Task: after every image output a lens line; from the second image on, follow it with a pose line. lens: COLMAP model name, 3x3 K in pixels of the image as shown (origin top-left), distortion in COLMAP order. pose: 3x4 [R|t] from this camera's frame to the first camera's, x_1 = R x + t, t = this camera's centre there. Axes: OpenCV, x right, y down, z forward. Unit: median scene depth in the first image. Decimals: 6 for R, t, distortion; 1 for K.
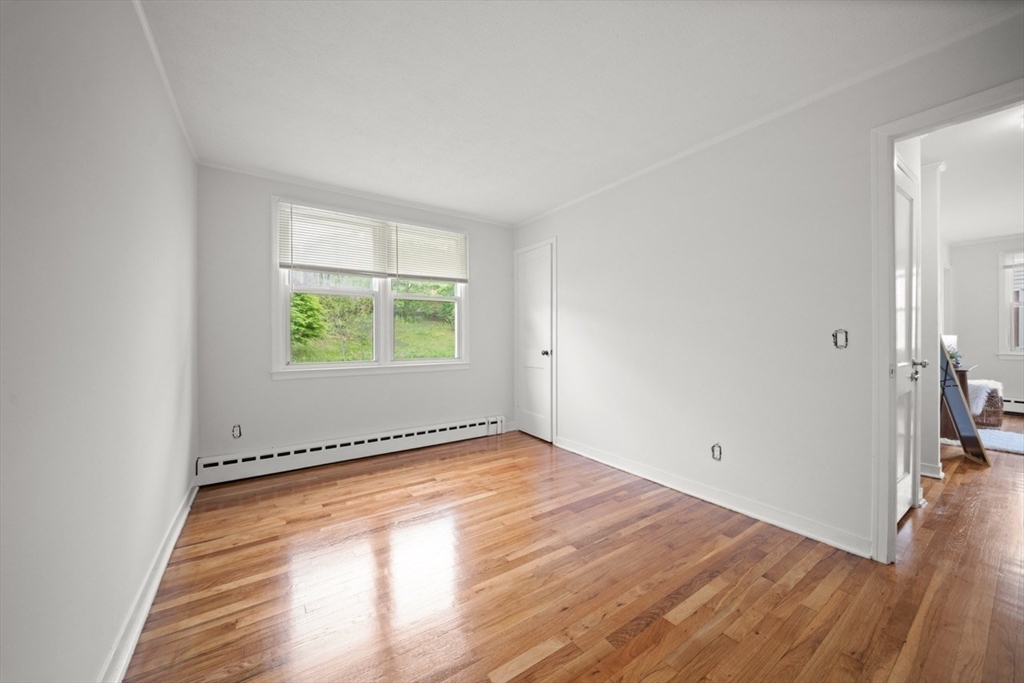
lens RADIAL K [[365.5, 0, 513.7], [0, 365.5, 338.6], [0, 0, 1]] dist [0.005513, -0.002335]
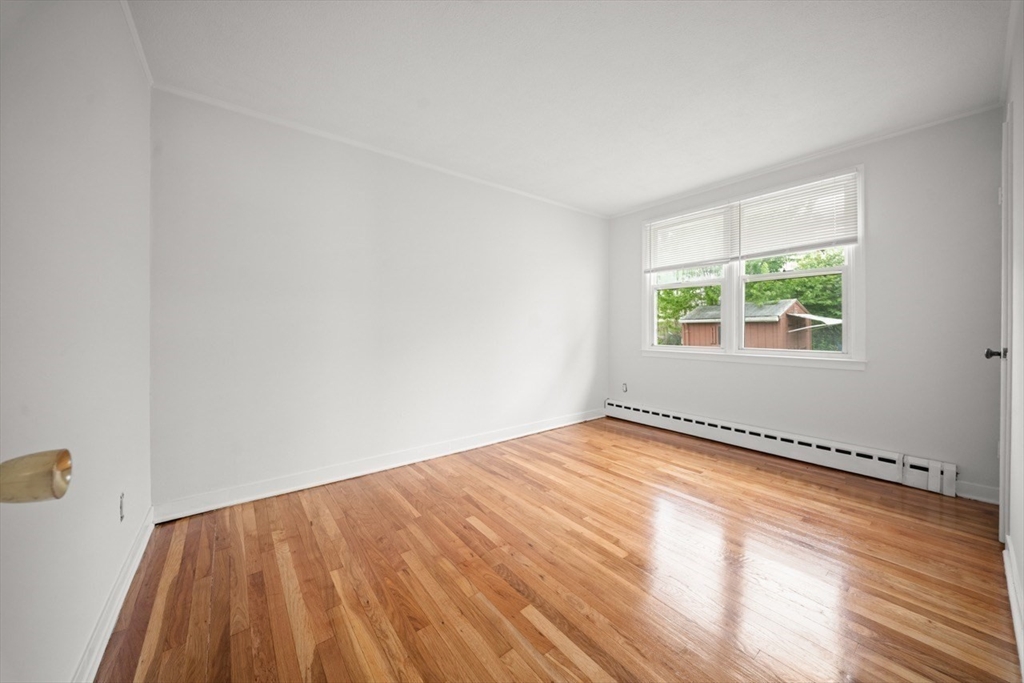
lens RADIAL K [[365.5, 0, 514.2], [0, 365.5, 325.9], [0, 0, 1]] dist [0.005513, -0.002335]
pose [[0.061859, -0.003784, -0.998078, 0.709216], [-0.001241, 0.999992, -0.003868, 0.007663], [0.998084, 0.001478, 0.061854, 0.456288]]
